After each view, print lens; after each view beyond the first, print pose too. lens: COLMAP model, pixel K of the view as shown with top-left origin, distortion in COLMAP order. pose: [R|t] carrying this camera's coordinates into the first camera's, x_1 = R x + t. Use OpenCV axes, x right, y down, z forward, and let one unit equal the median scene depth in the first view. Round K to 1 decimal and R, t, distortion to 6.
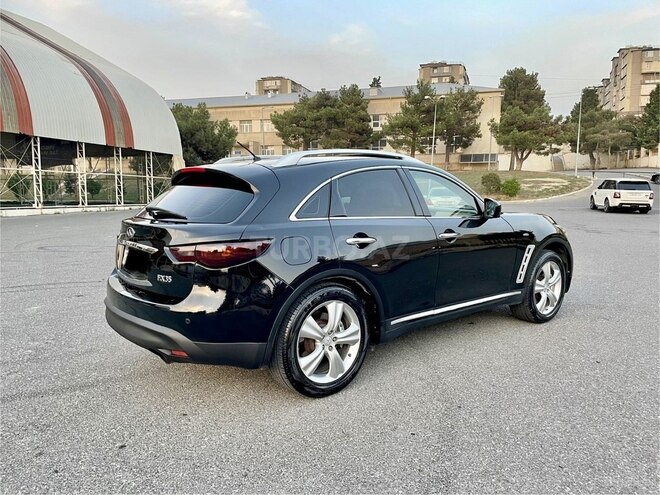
lens RADIAL K [[497.1, 0, 332.6], [0, 497.1, 249.0], [0, 0, 1]] dist [0.075782, -0.102533]
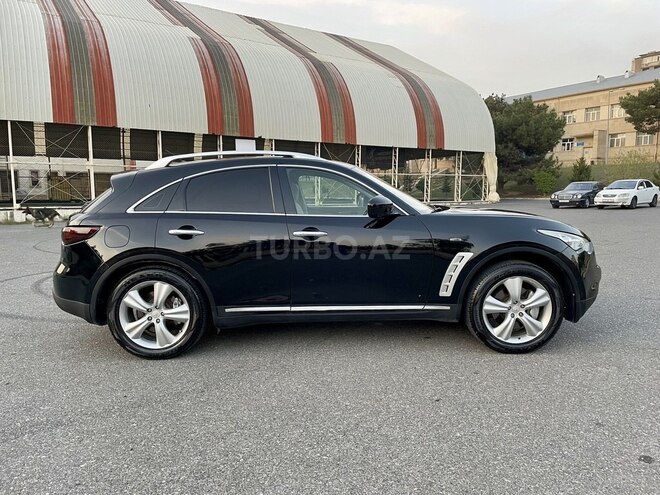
lens RADIAL K [[497.1, 0, 336.0], [0, 497.1, 249.3], [0, 0, 1]] dist [0.075782, -0.102533]
pose [[0.775005, 0.064374, -0.628668, 0.113679], [-0.060427, 0.997789, 0.027678, -0.003384], [0.629060, 0.016538, 0.777181, 0.034908]]
